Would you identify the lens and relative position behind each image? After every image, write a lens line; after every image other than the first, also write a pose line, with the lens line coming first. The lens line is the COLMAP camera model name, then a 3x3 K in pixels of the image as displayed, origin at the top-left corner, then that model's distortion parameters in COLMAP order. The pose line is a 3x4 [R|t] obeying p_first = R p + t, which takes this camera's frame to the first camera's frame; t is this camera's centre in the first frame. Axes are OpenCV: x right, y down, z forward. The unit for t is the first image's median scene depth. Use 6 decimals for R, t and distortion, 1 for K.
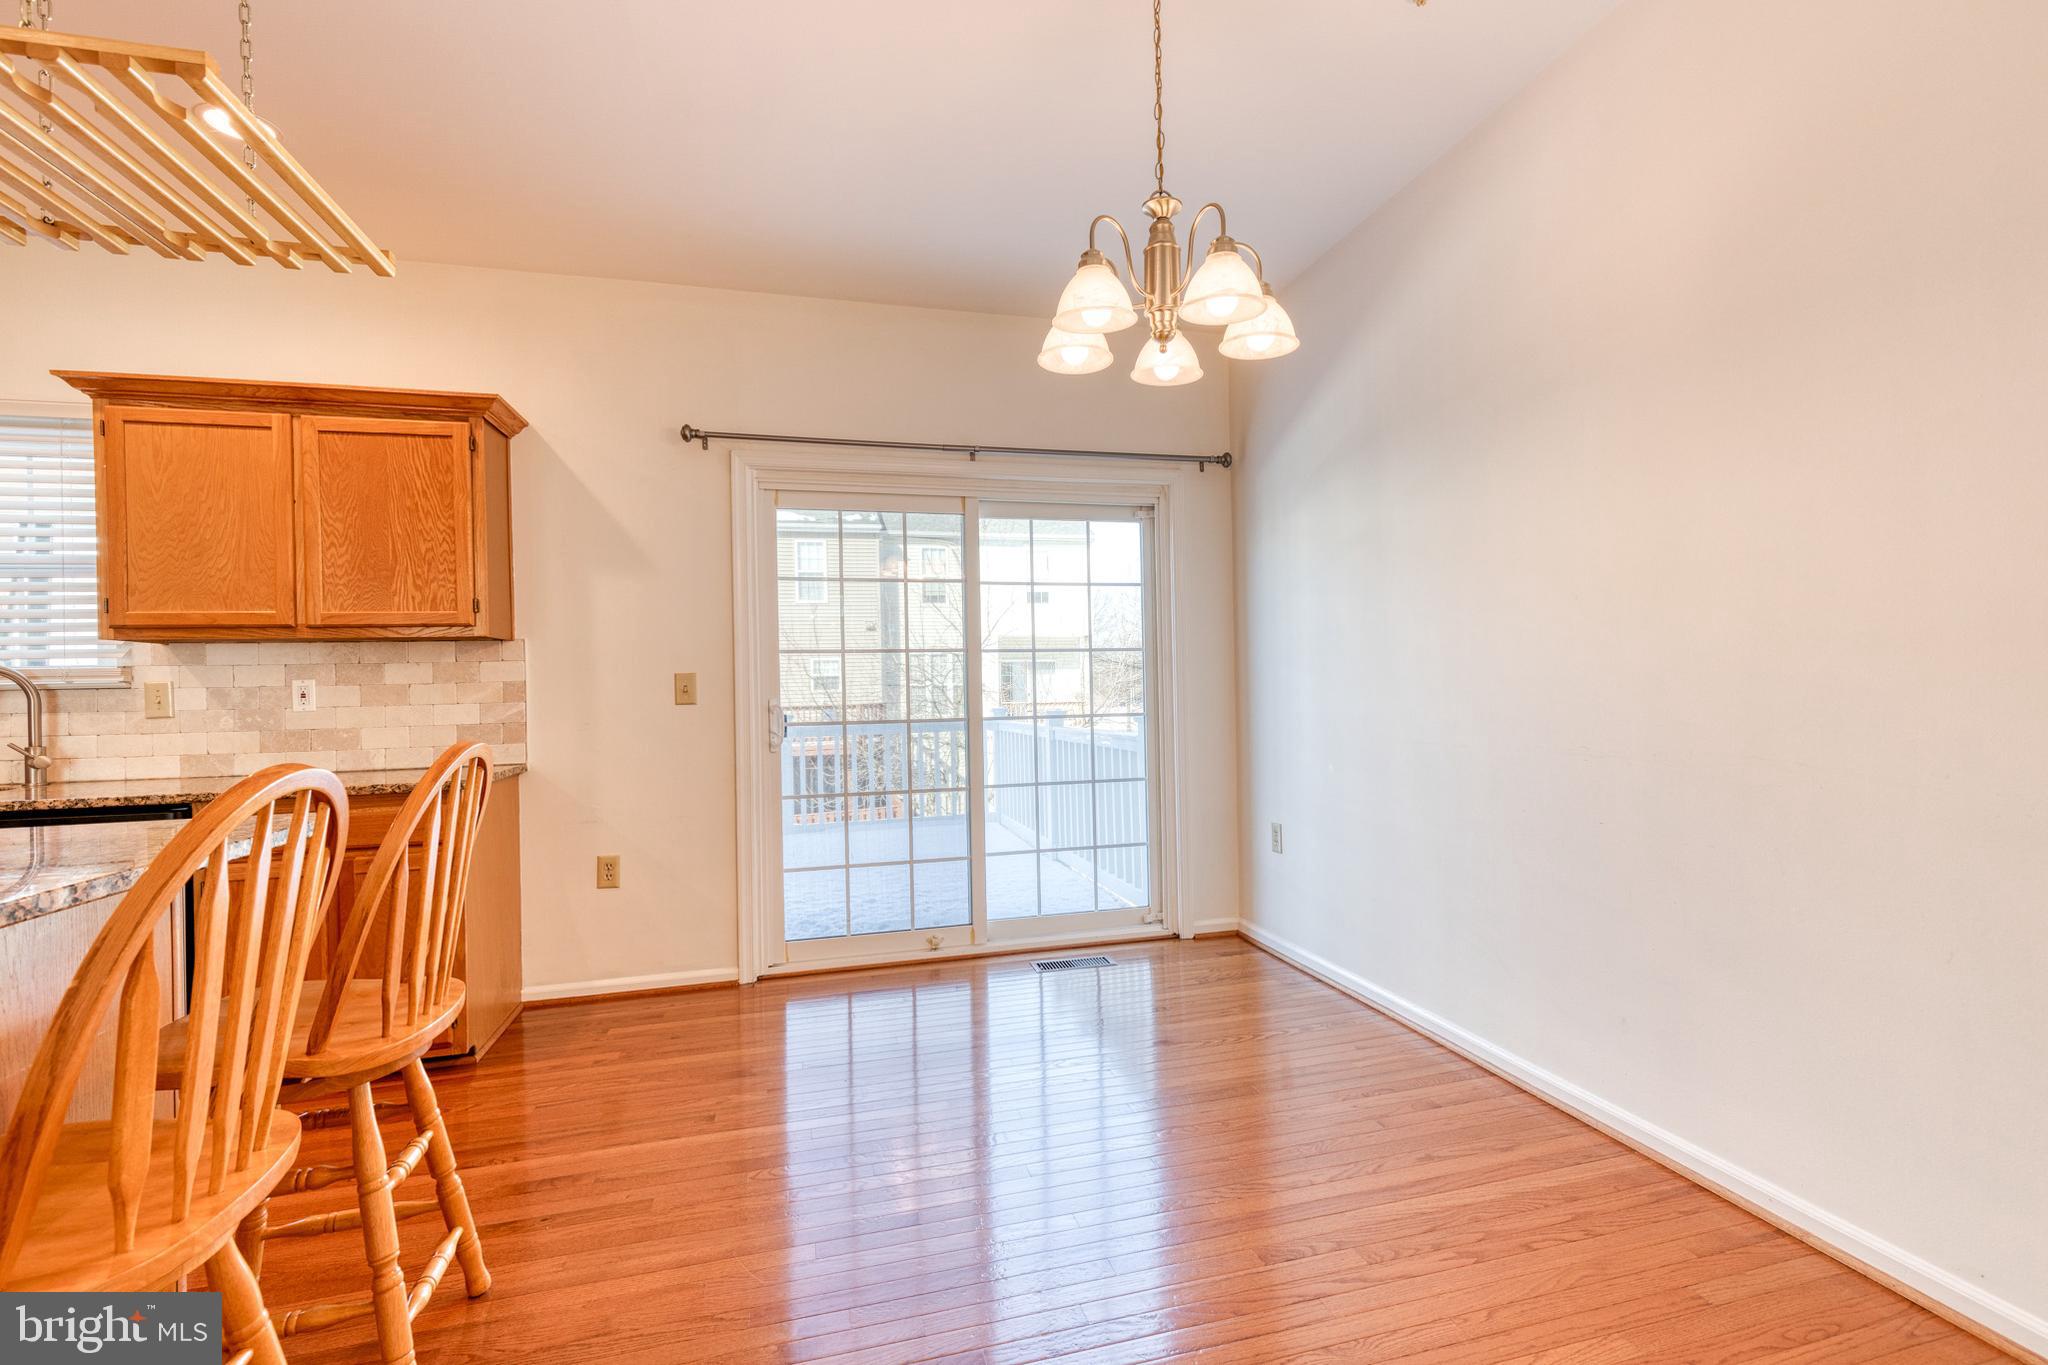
lens RADIAL K [[922.5, 0, 1052.7], [0, 922.5, 680.7], [0, 0, 1]] dist [0.007496, -0.000729]
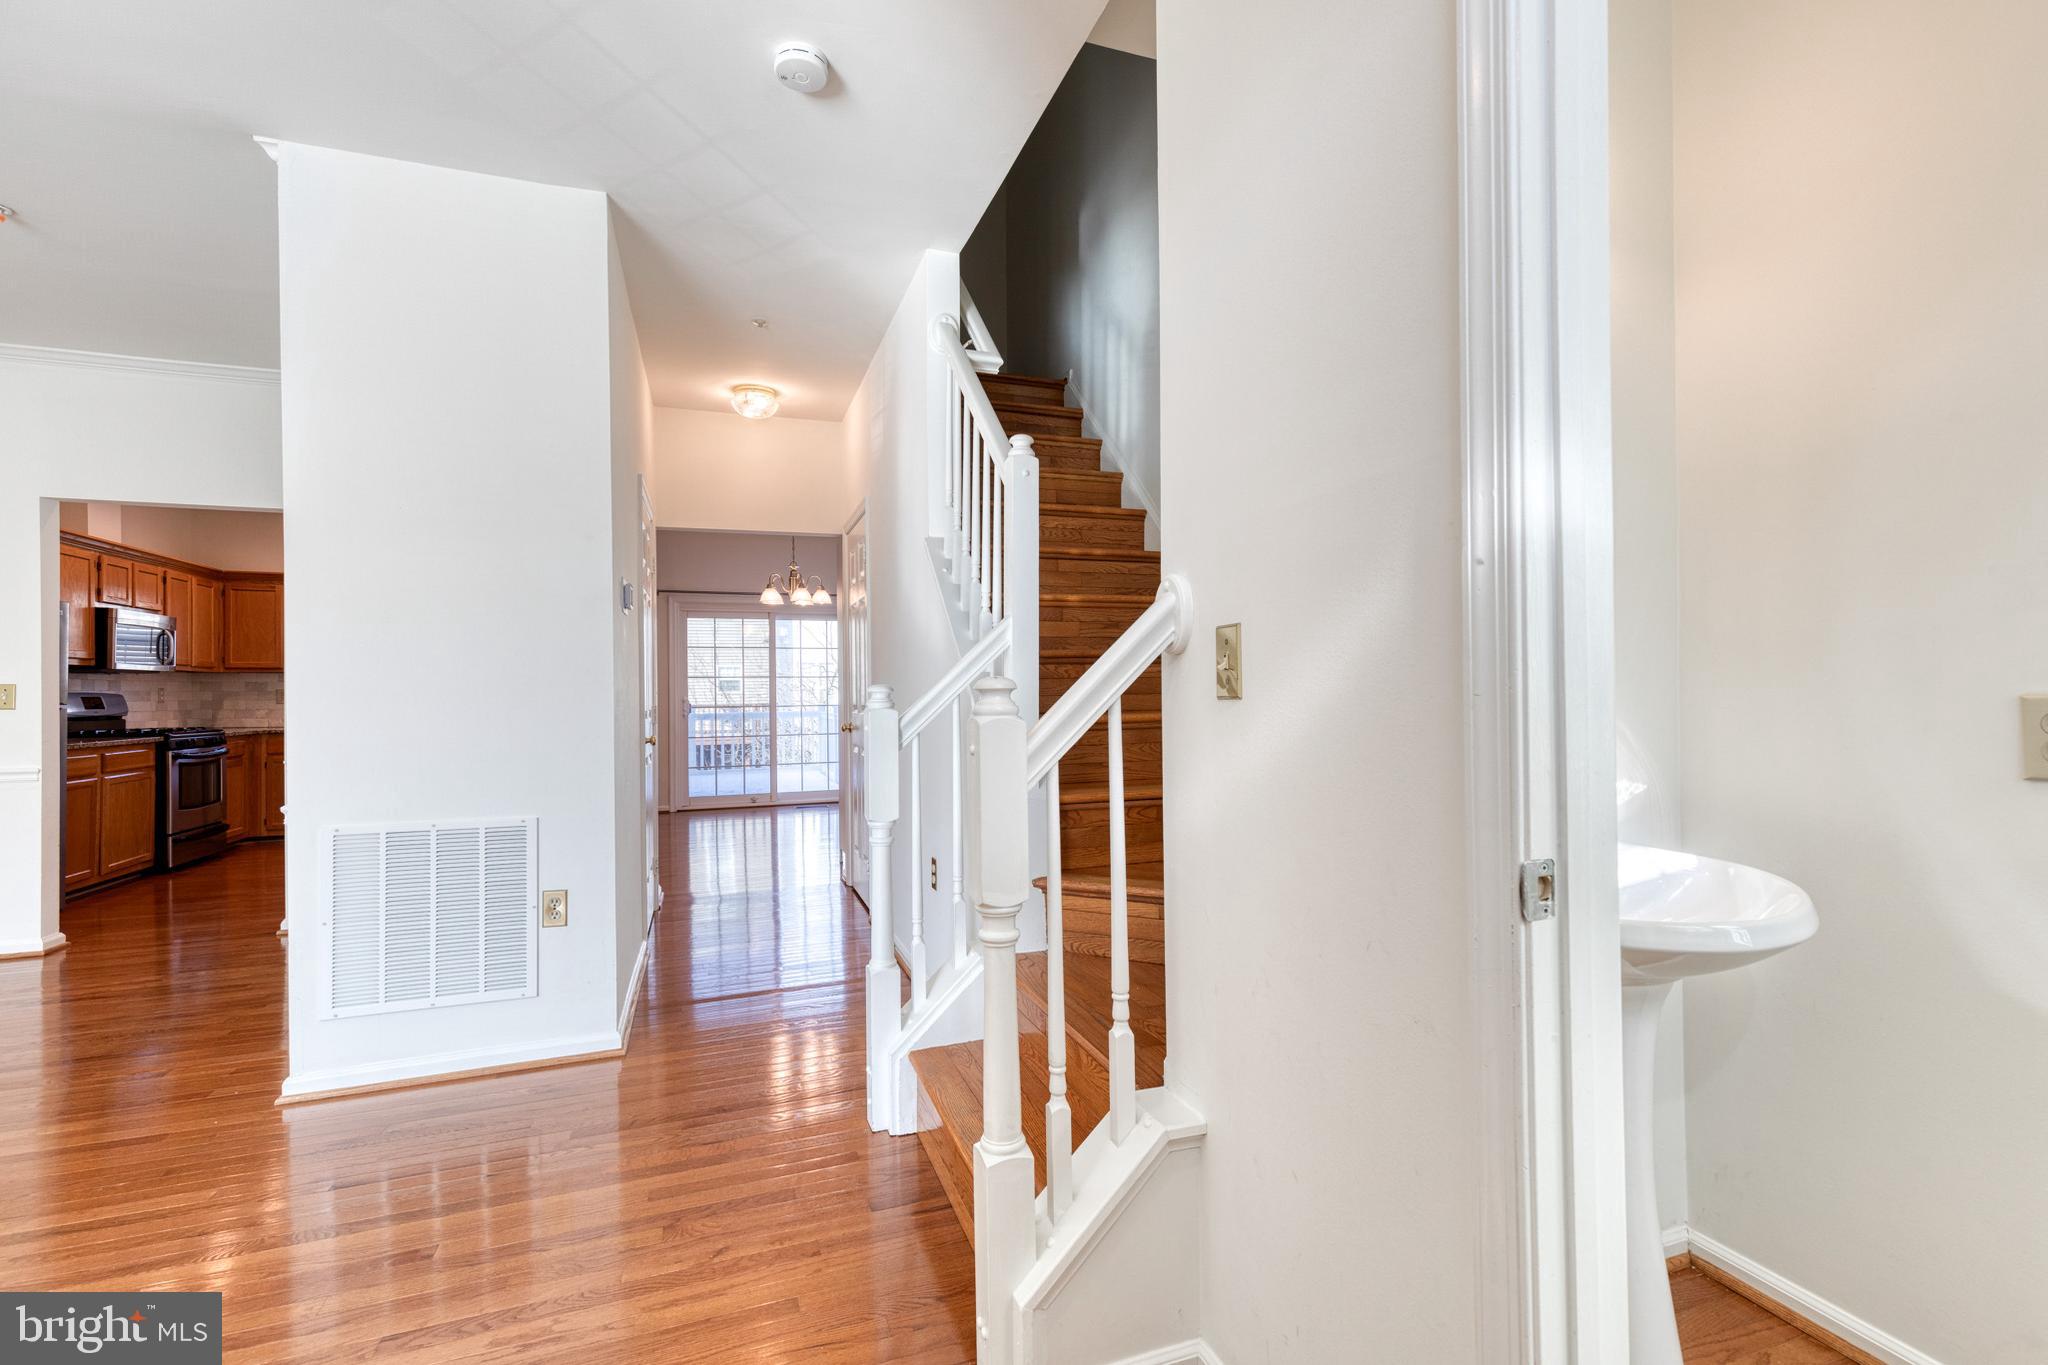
lens RADIAL K [[922.5, 0, 1054.6], [0, 922.5, 682.9], [0, 0, 1]] dist [0.007496, -0.000729]
pose [[0.995589, 0.011656, 0.093090, 0.518340], [-0.011414, 0.999930, -0.003133, -0.025242], [-0.093120, 0.002056, 0.995653, -1.788857]]
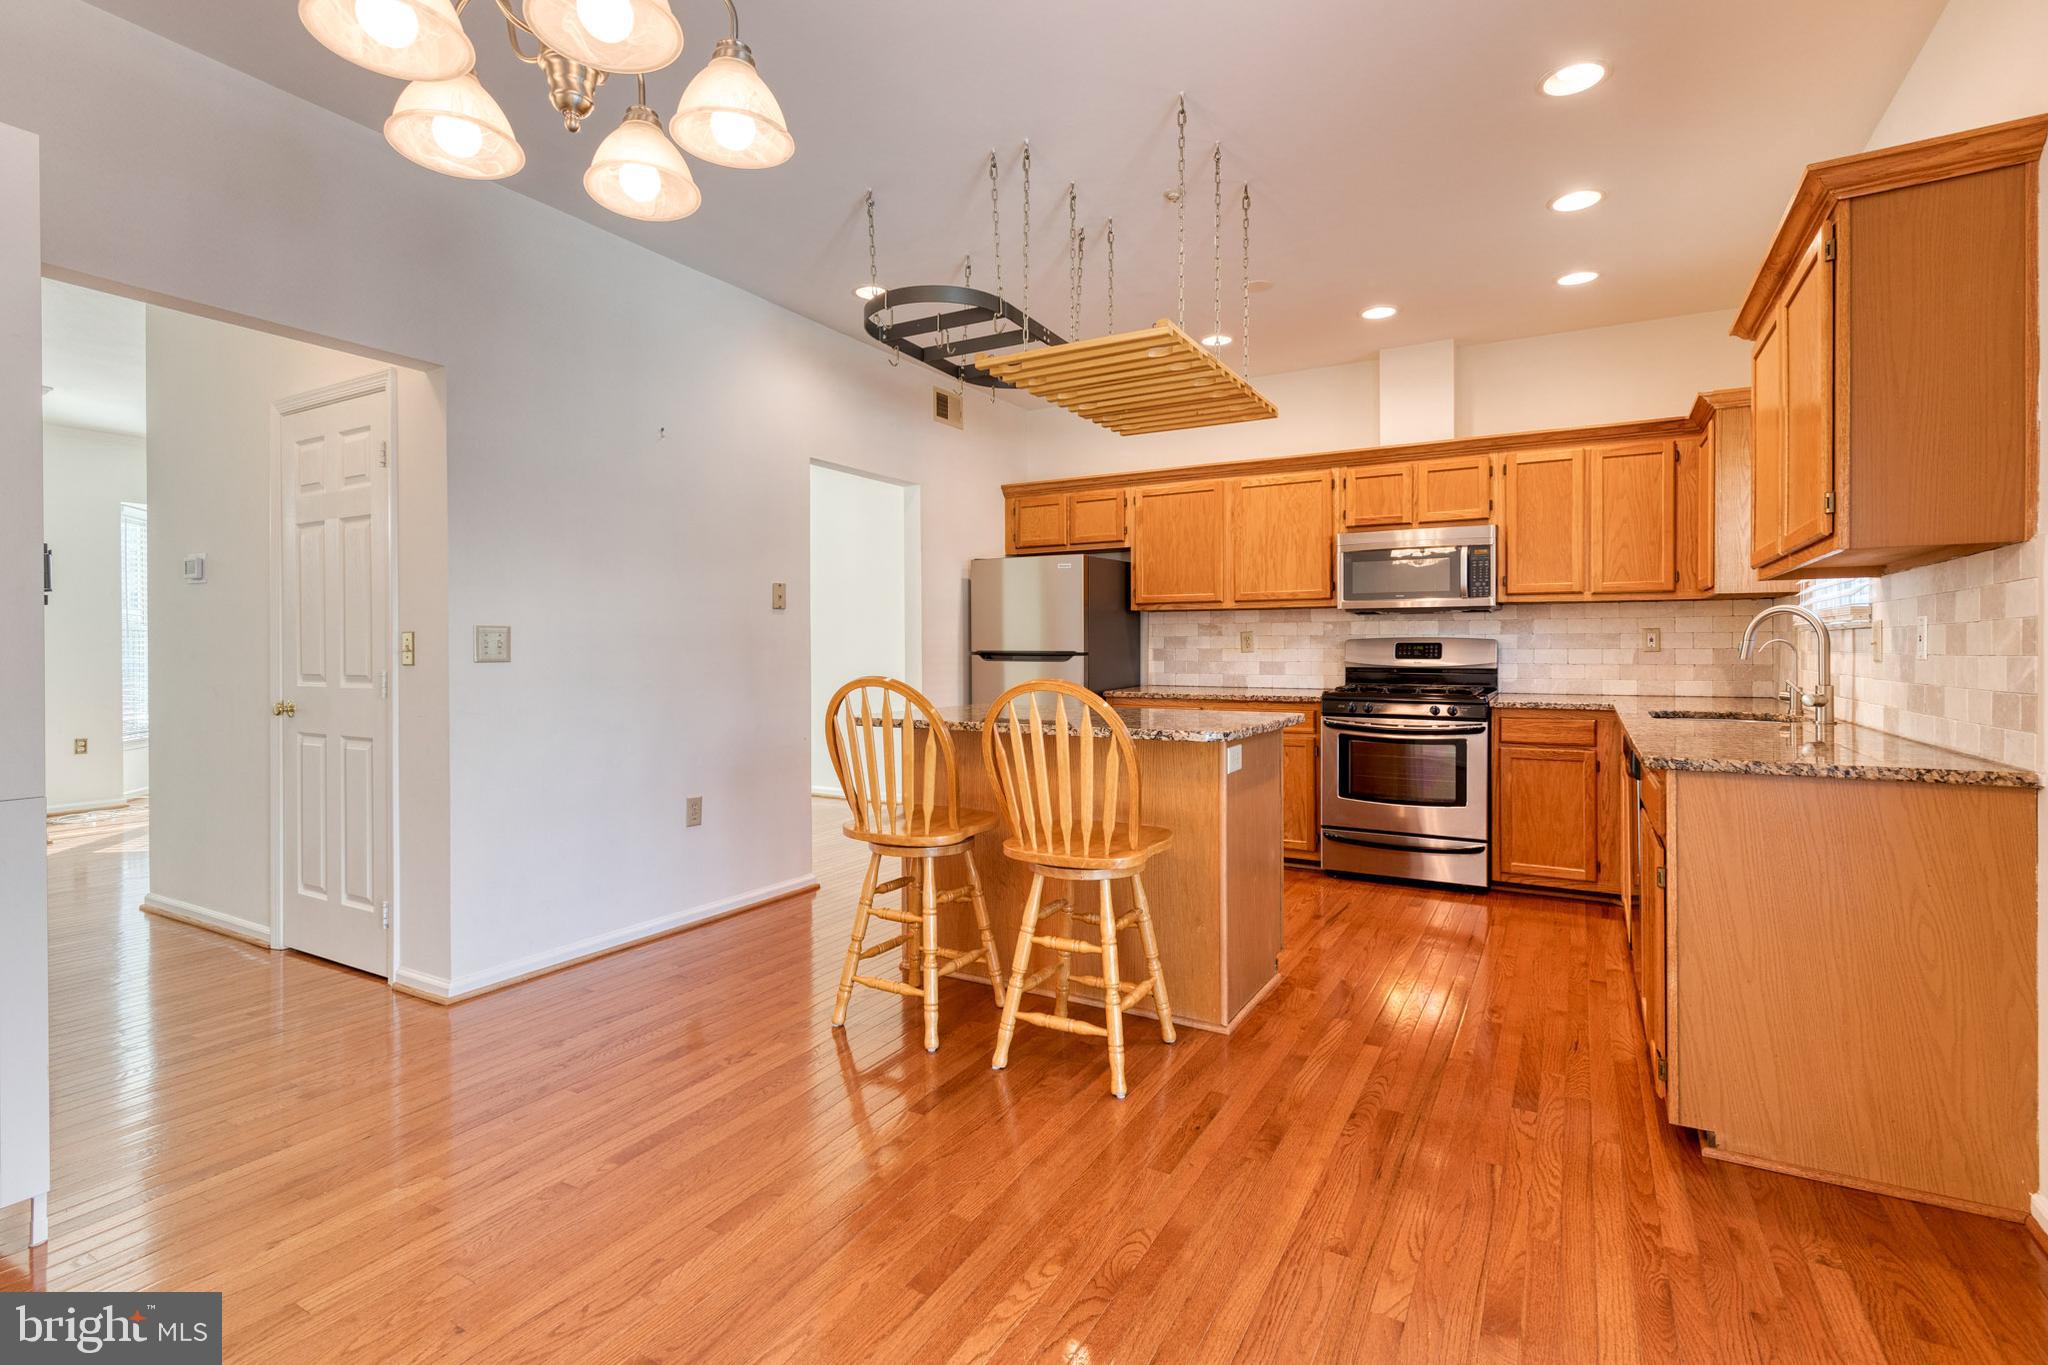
lens RADIAL K [[922.5, 0, 1040.9], [0, 922.5, 636.4], [0, 0, 1]] dist [0.007496, -0.000729]
pose [[-0.695165, 0.013006, -0.718733, 0.219839], [0.022621, 0.999737, -0.003789, 0.002322], [0.718494, -0.018892, -0.695276, 1.025445]]
